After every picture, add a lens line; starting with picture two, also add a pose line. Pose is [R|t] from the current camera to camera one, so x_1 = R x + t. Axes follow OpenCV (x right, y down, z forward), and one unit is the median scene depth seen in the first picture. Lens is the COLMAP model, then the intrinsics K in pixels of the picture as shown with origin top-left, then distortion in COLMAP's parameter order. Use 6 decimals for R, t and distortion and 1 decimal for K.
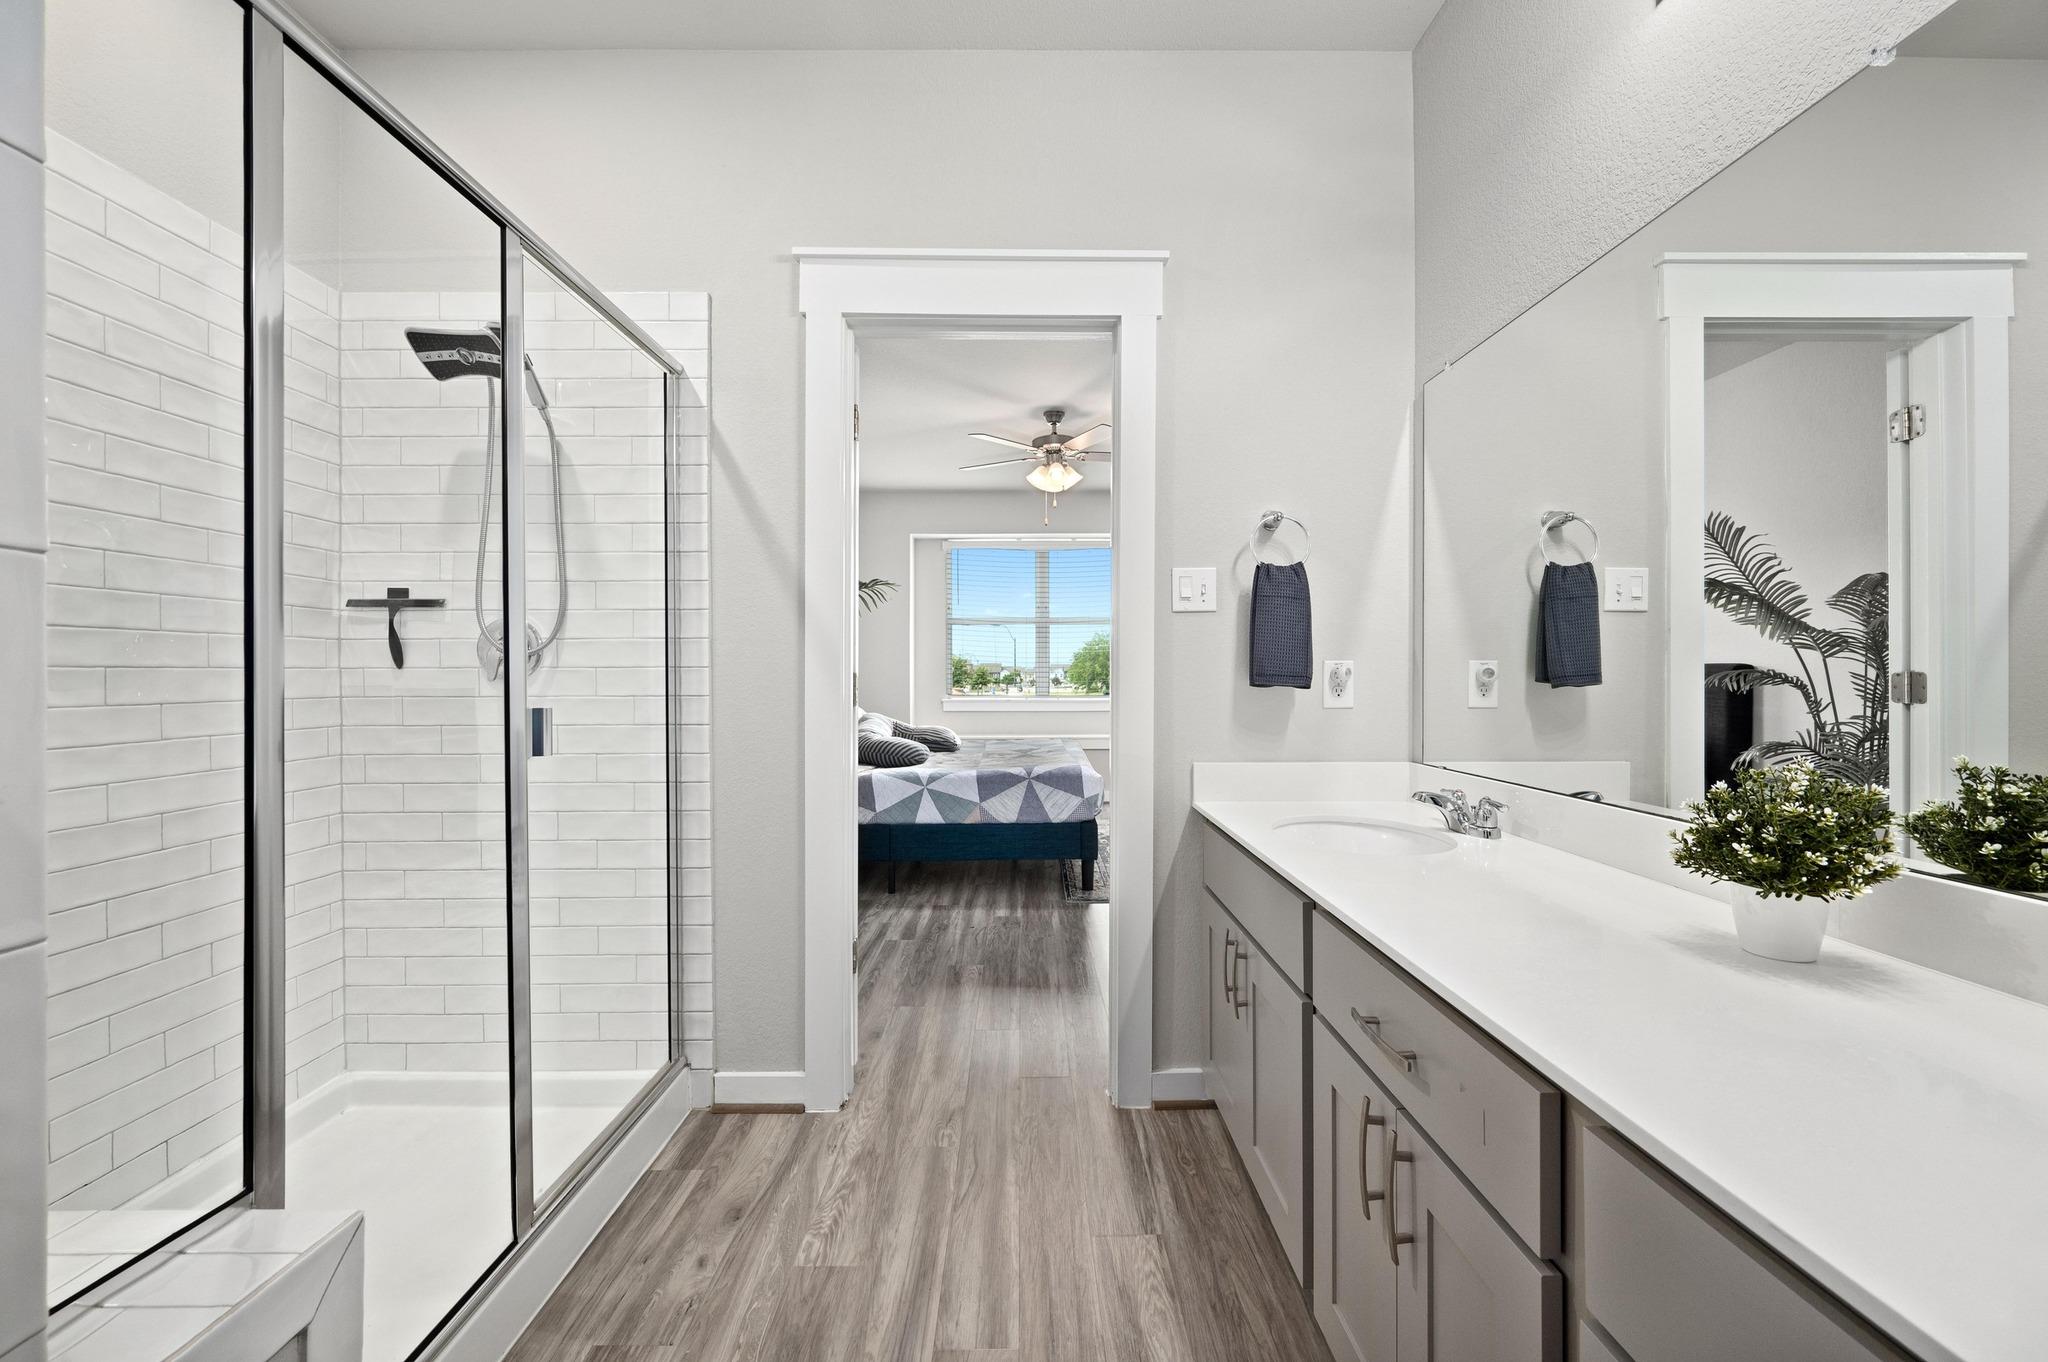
lens RADIAL K [[813.0, 0, 1028.1], [0, 813.0, 681.9], [0, 0, 1]] dist [-0.002227, -0.000107]
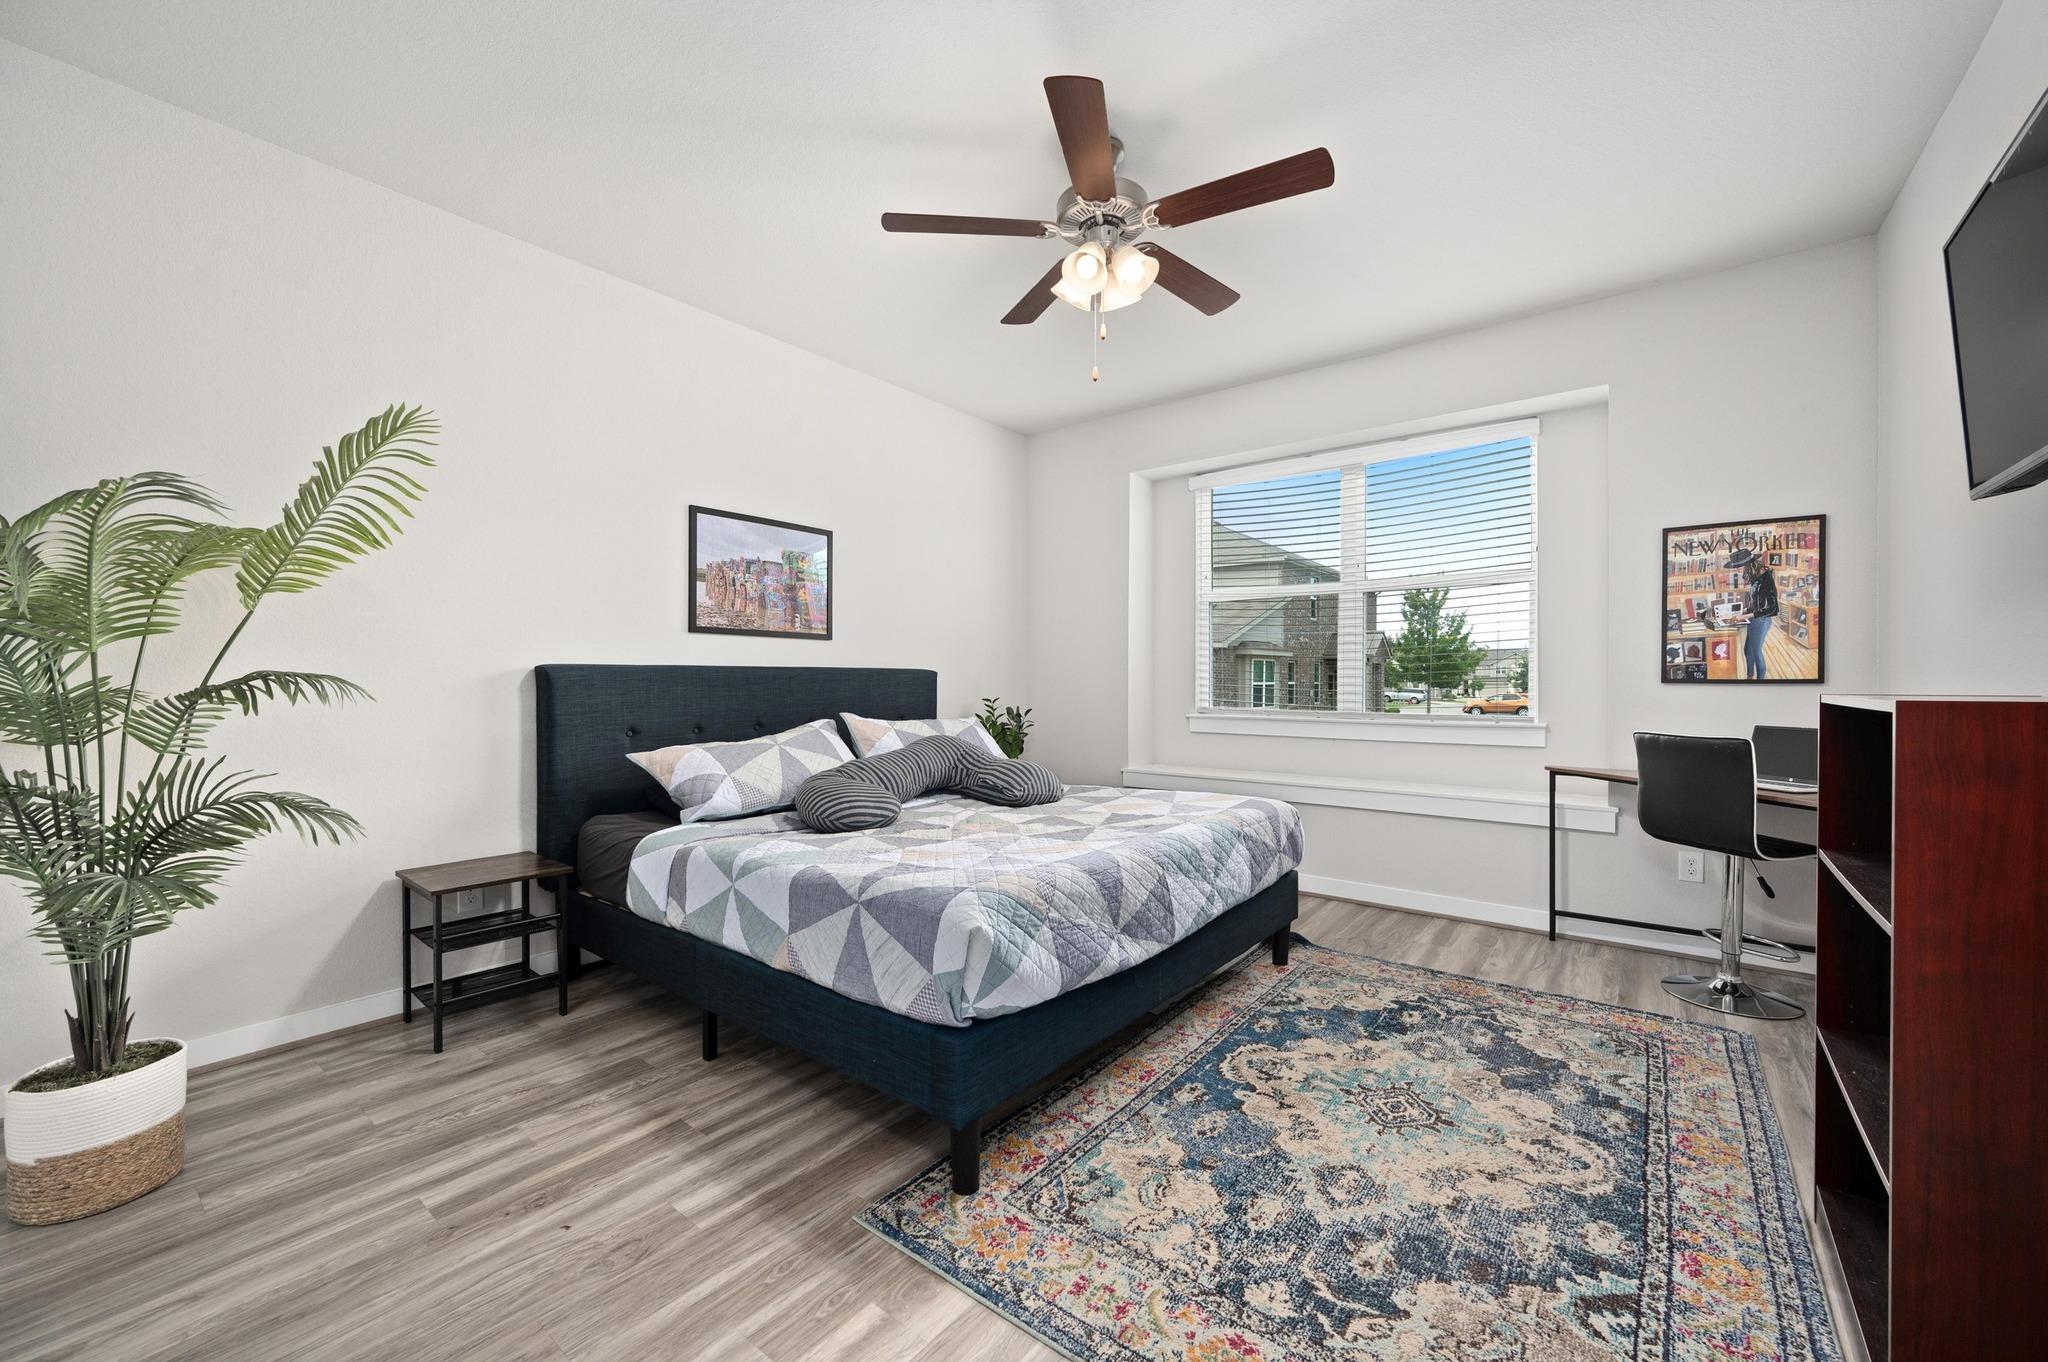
lens RADIAL K [[813.0, 0, 1018.3], [0, 813.0, 681.3], [0, 0, 1]] dist [-0.002227, -0.000107]
pose [[0.778707, 0.002644, -0.627382, 0.364426], [-0.002285, 0.999996, 0.001377, -0.008069], [0.627383, 0.000361, 0.778711, 0.698733]]
